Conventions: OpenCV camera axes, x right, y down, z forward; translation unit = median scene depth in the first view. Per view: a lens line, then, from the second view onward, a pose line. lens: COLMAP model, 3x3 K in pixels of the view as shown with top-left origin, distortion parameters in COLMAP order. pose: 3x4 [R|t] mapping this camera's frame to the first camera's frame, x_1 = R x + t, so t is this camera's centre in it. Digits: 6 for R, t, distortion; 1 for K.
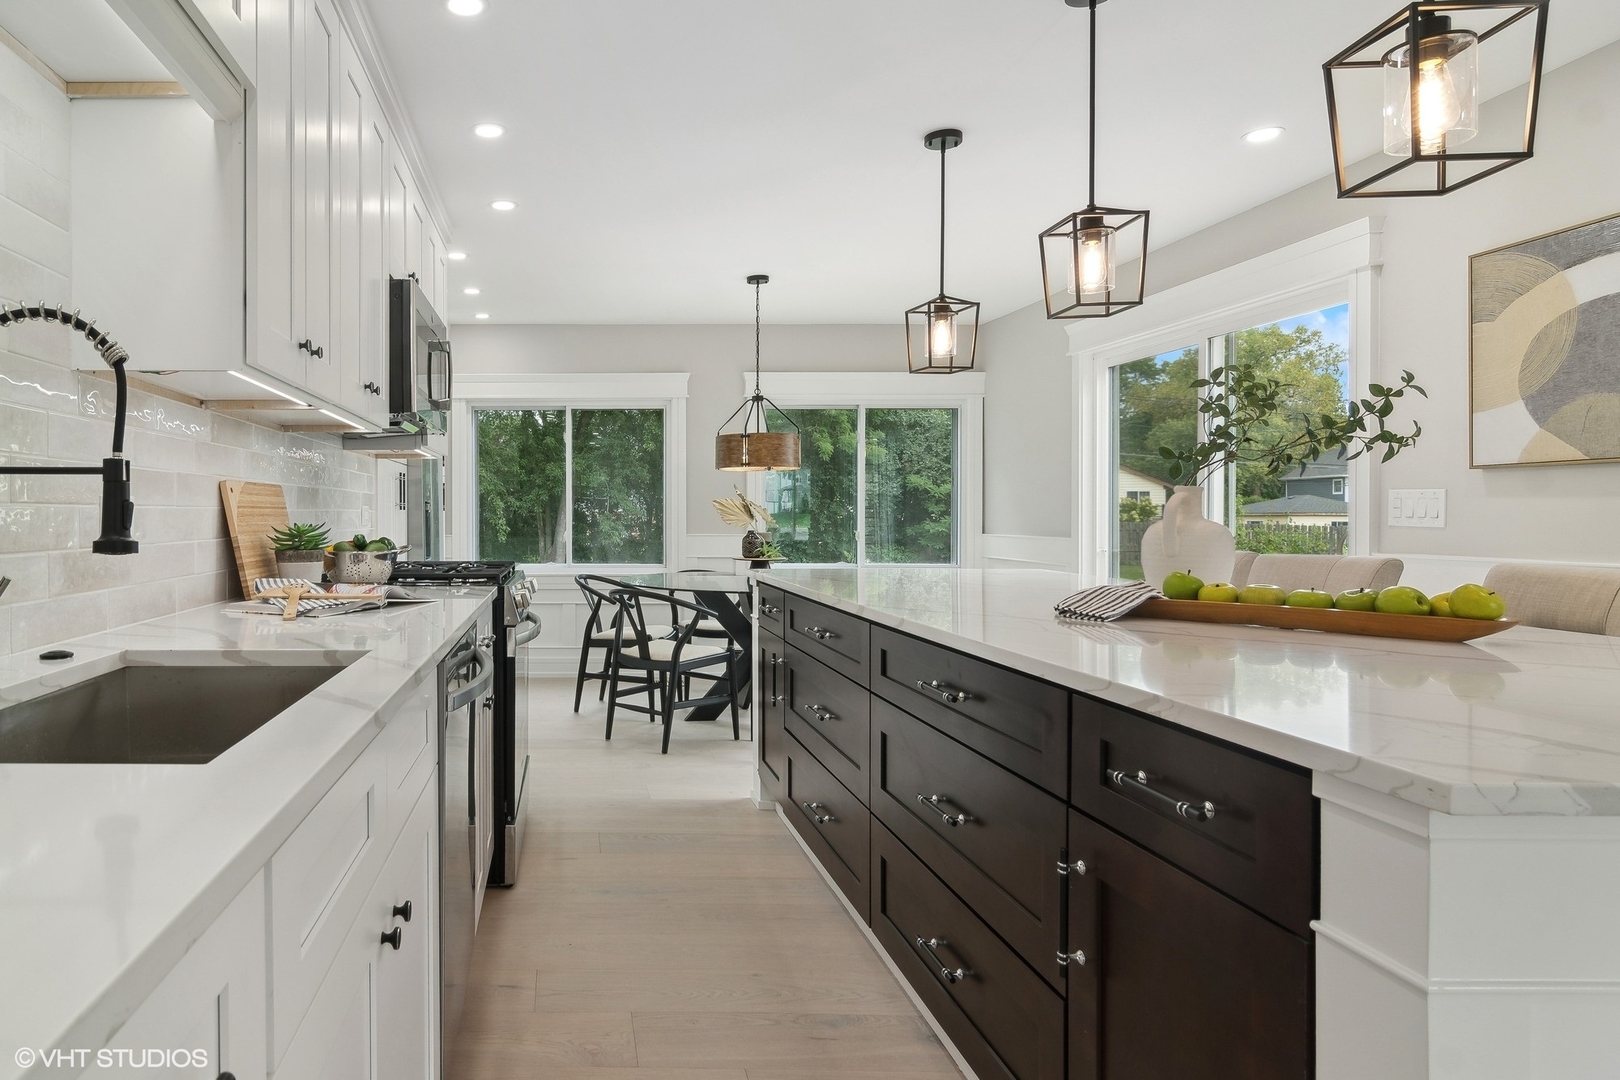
lens RADIAL K [[900.3, 0, 807.7], [0, 900.3, 521.7], [0, 0, 1]] dist [-0.001869, -0.000563]
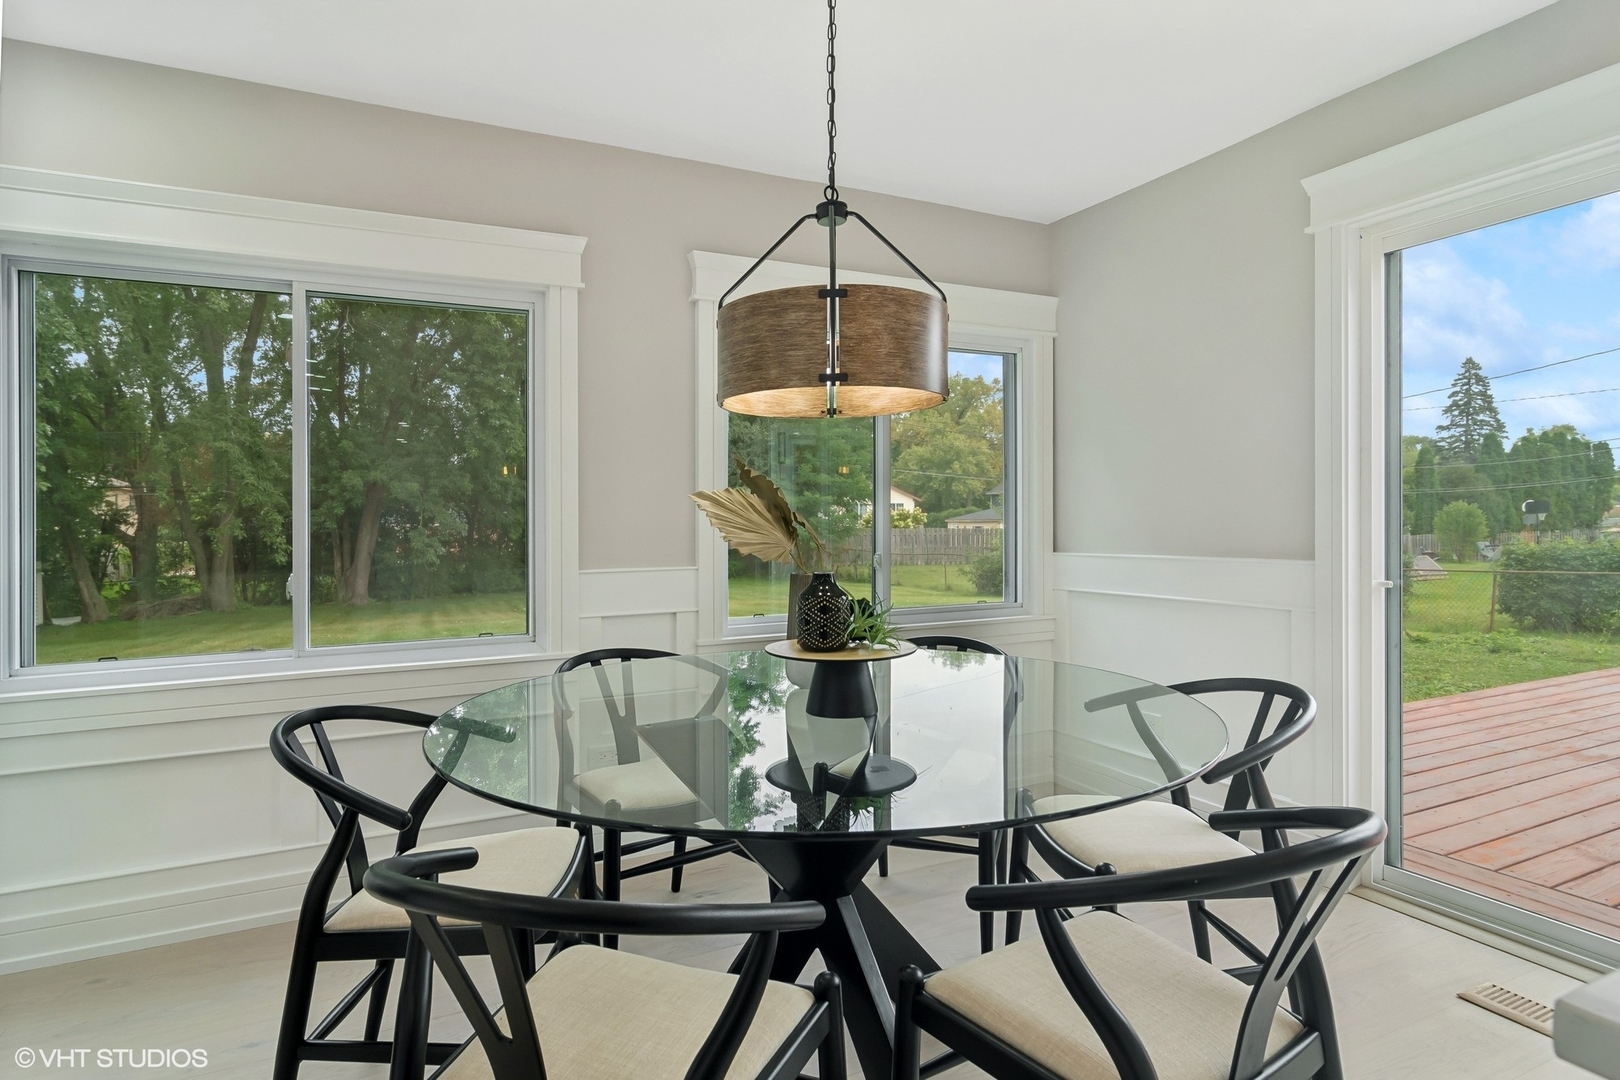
lens RADIAL K [[898.0, 0, 826.2], [0, 898.0, 495.0], [0, 0, 1]] dist [0.035295, -0.000406]
pose [[0.979673, -0.008648, 0.200413, -0.102411], [0.016765, 0.999105, -0.038840, -0.006081], [-0.199897, 0.041410, 0.978941, 0.503156]]
